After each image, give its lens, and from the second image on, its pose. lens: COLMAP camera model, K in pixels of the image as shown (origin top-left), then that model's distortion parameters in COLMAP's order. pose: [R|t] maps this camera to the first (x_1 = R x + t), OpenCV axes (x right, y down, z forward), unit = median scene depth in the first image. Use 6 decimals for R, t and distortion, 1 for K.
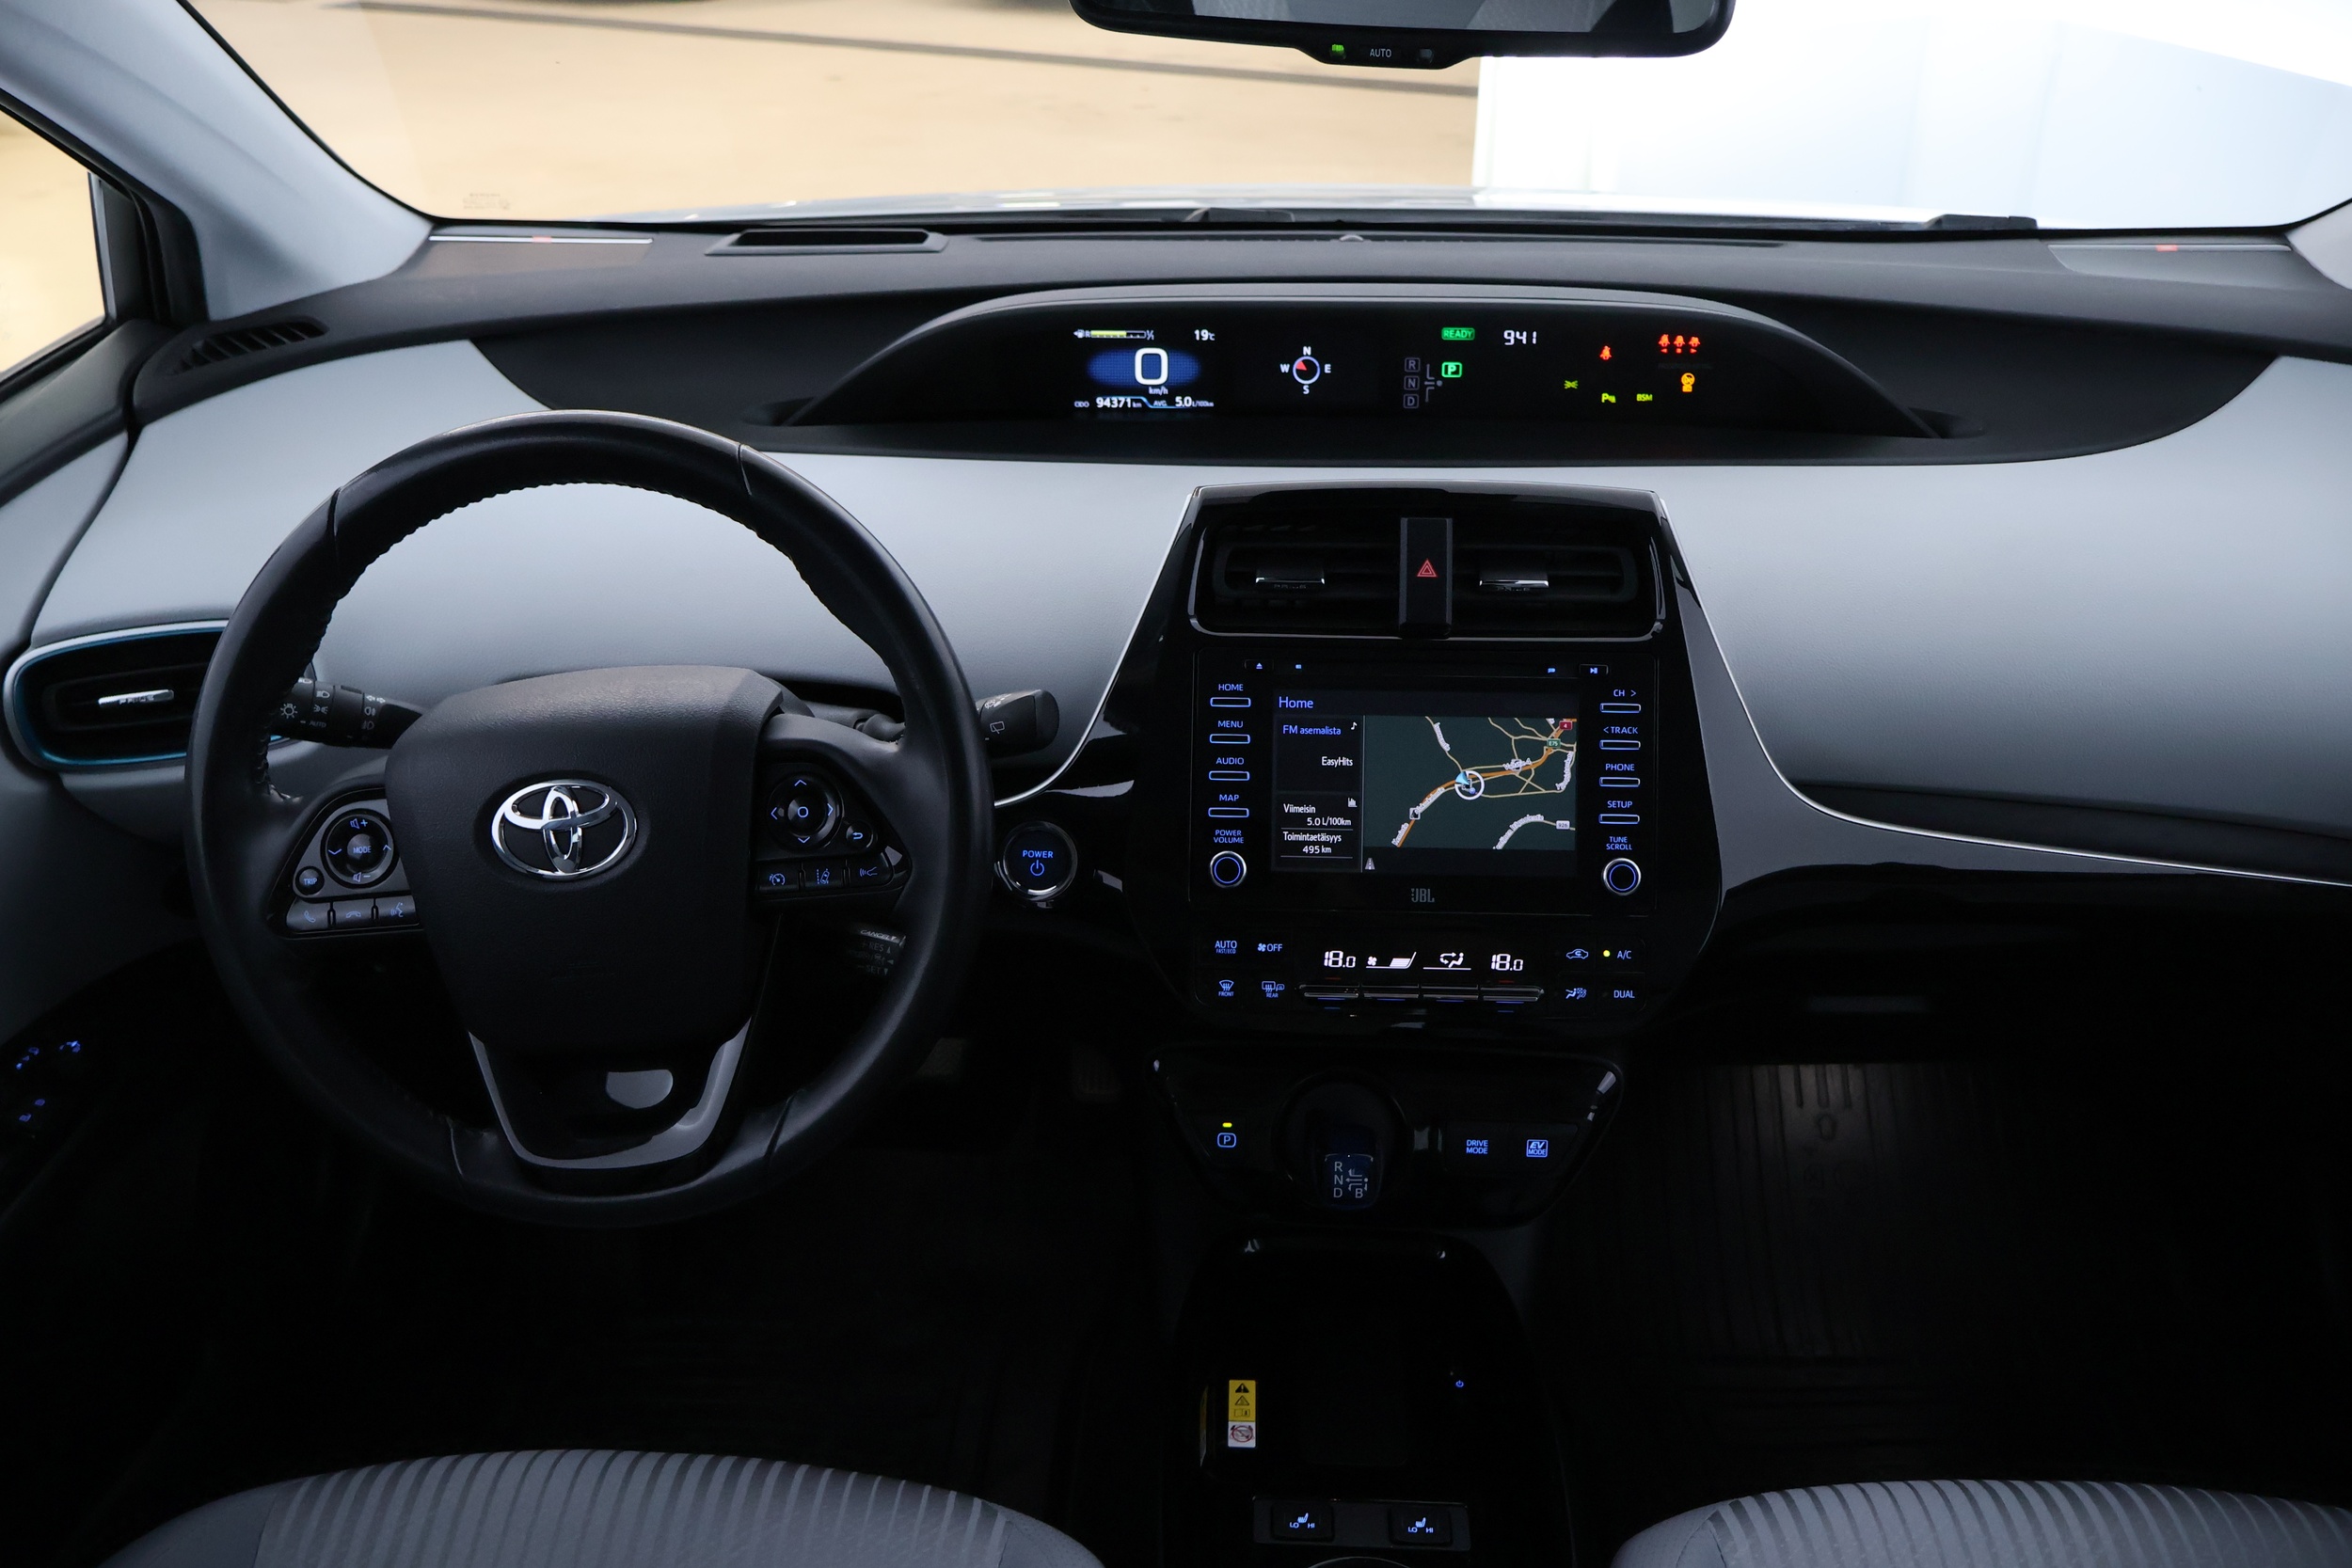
lens RADIAL K [[1967.8, 0, 1179.1], [0, 1967.8, 786.4], [0, 0, 1]] dist [-0.008357, 0.001475]
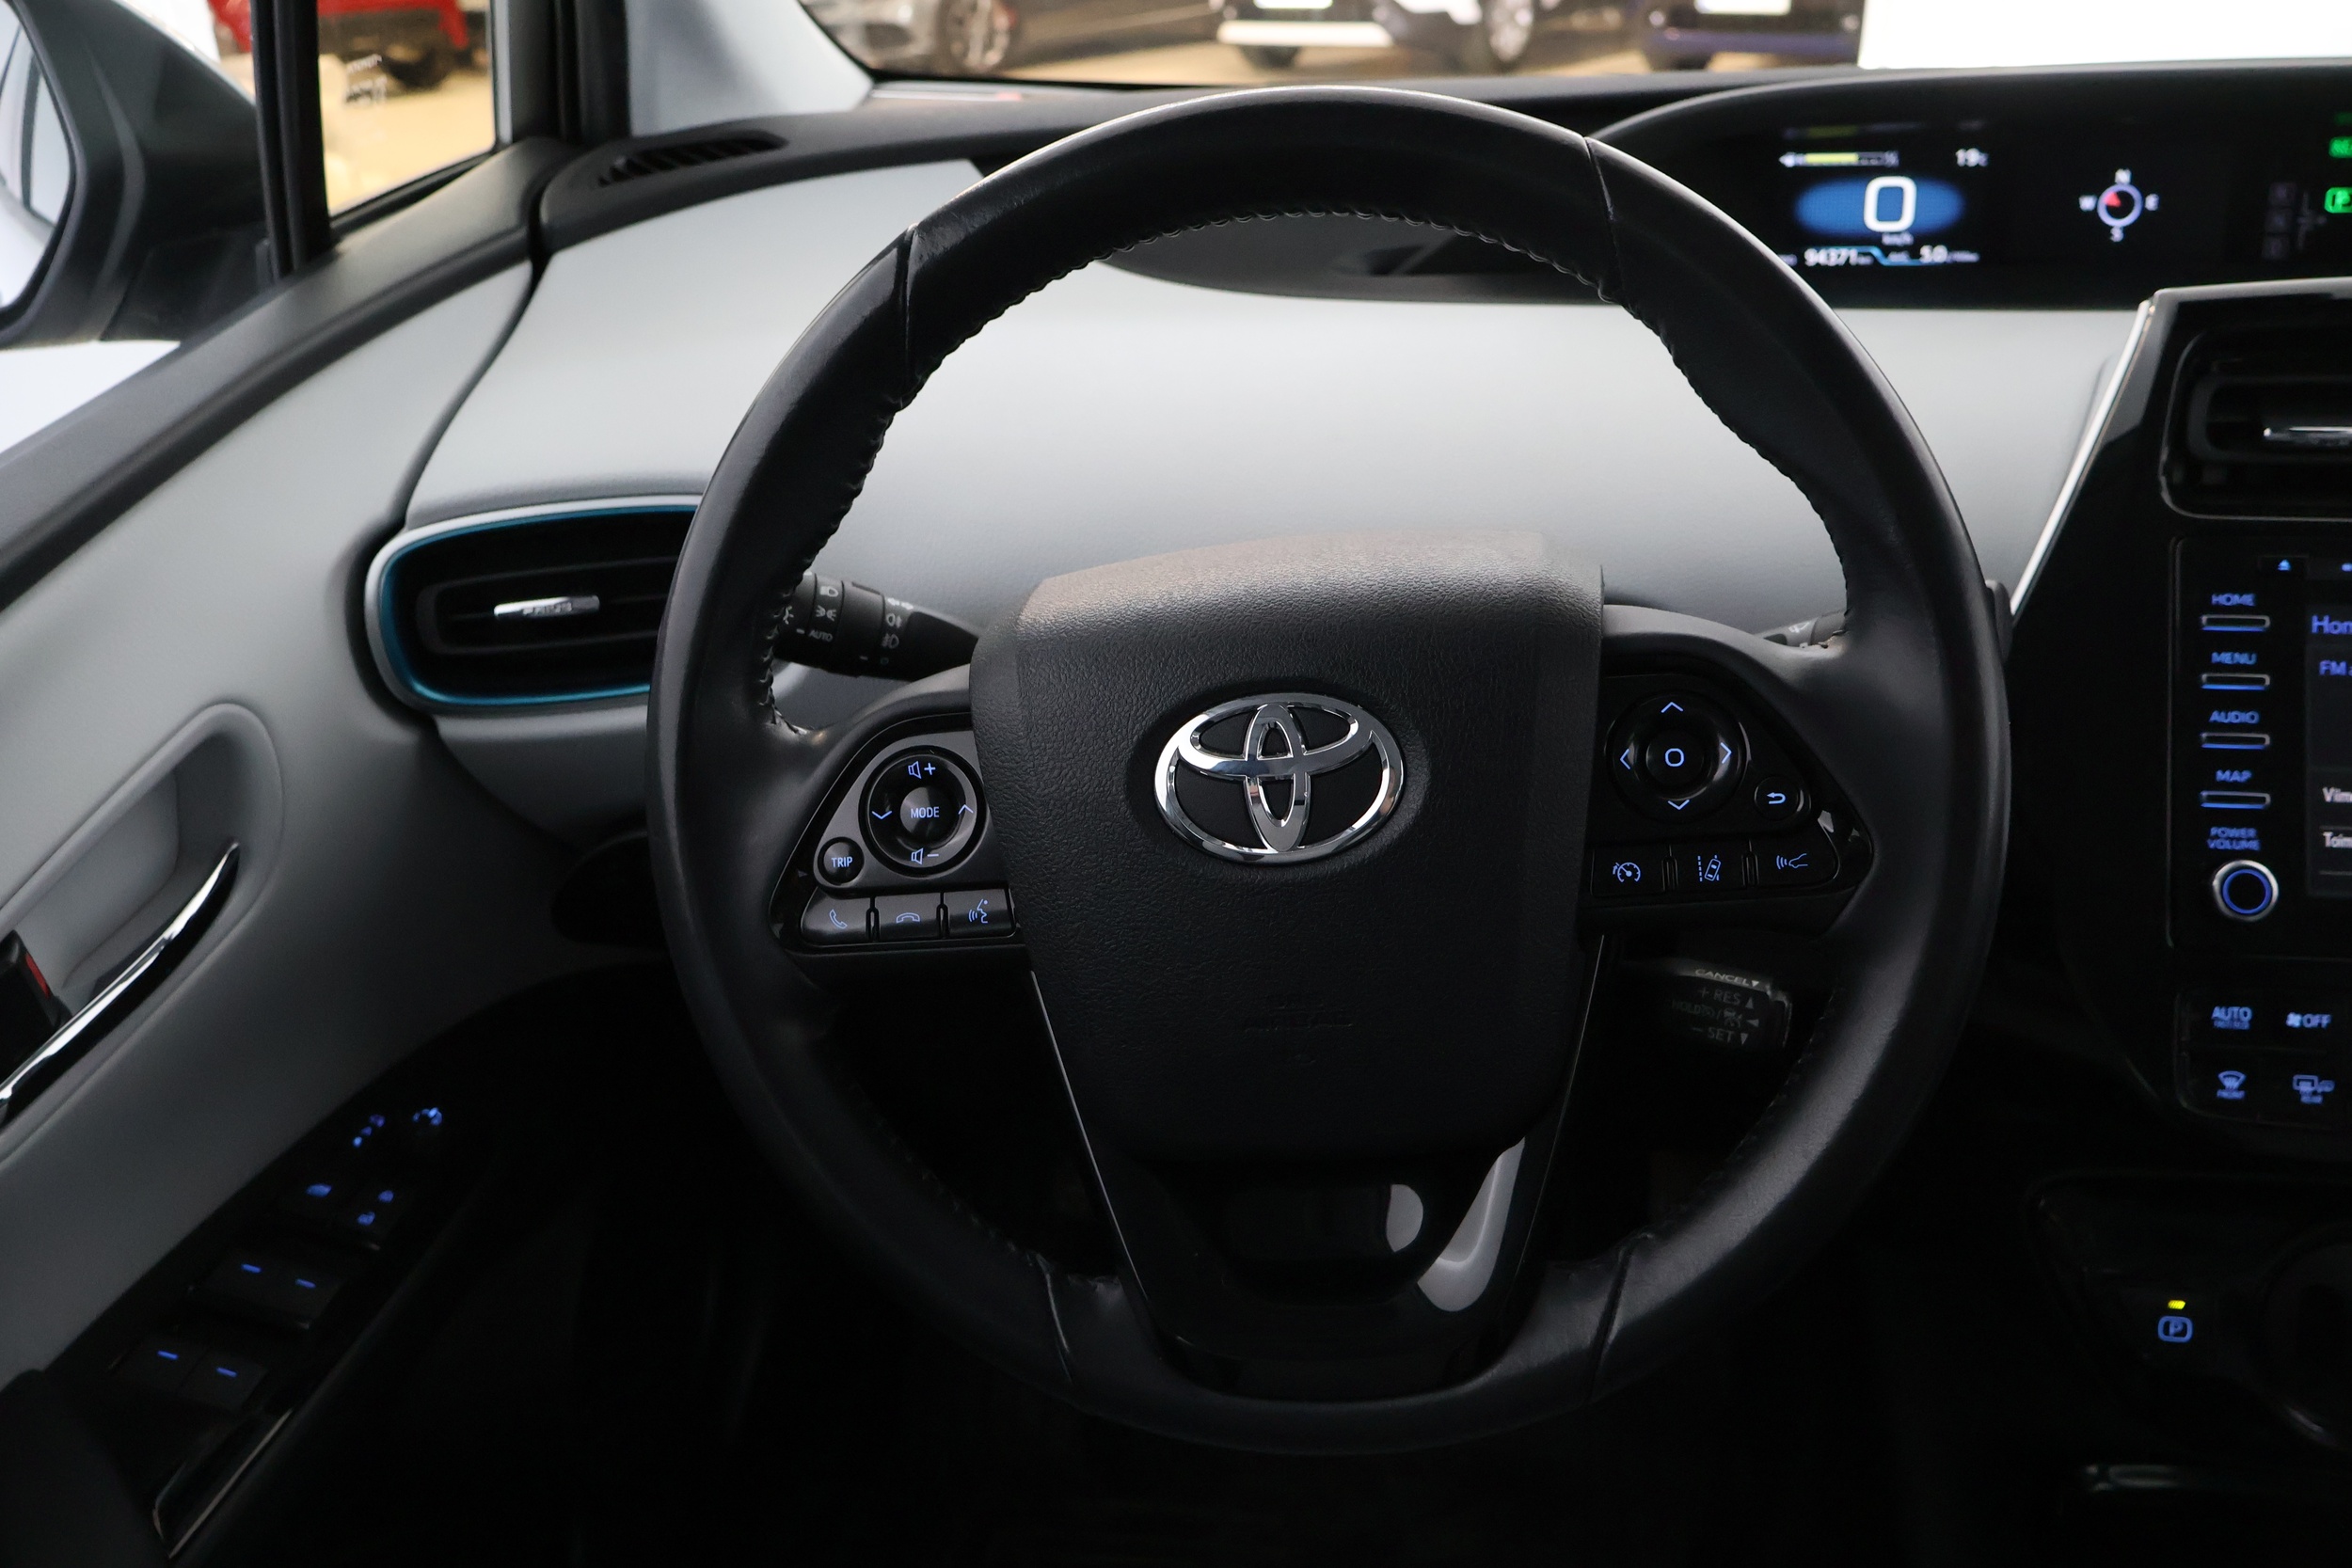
lens RADIAL K [[1967.8, 0, 1173.6], [0, 1967.8, 786.5], [0, 0, 1]] dist [-0.008357, 0.001475]
pose [[0.993490, 0.015888, -0.112809, -0.236875], [-0.021510, 0.998577, -0.048801, 0.046415], [0.111873, 0.050909, 0.992418, 0.349157]]
